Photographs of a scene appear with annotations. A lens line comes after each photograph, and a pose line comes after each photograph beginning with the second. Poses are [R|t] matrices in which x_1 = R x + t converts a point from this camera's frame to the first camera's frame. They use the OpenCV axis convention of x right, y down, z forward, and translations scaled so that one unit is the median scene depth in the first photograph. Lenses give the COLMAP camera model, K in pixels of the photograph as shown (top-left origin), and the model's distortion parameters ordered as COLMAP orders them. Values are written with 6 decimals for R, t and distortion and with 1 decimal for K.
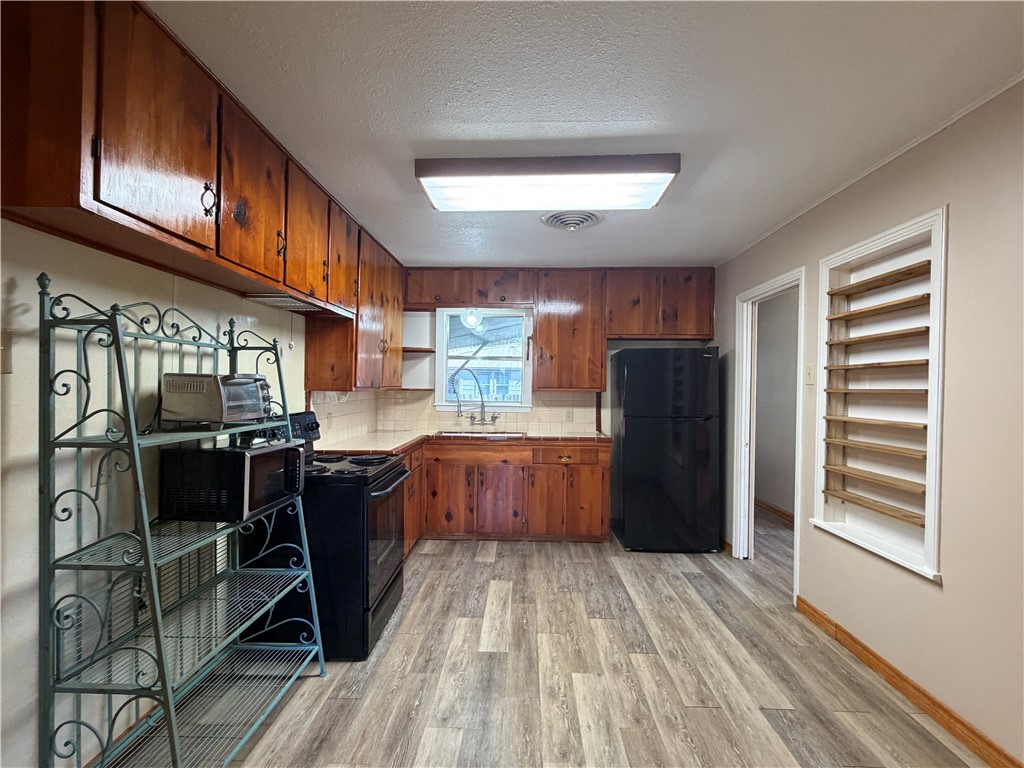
lens RADIAL K [[479.0, 0, 512.0], [0, 479.0, 384.0], [0, 0, 1]] dist [0.000087, 0.000016]
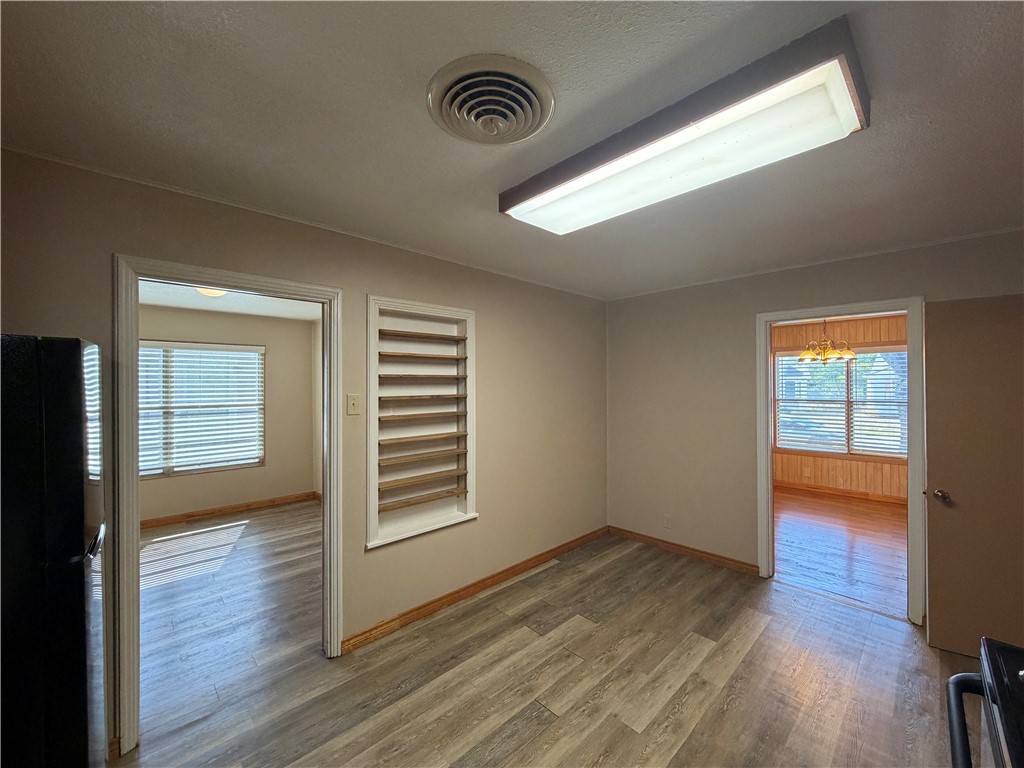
lens RADIAL K [[406.1, 0, 508.9], [0, 406.1, 385.7], [0, 0, 1]] dist [-0.001927, -0.000427]
pose [[-0.706652, -0.010302, 0.707486, -0.250780], [-0.008782, 0.999945, 0.005789, -0.085999], [-0.707507, -0.002123, -0.706704, 1.744600]]
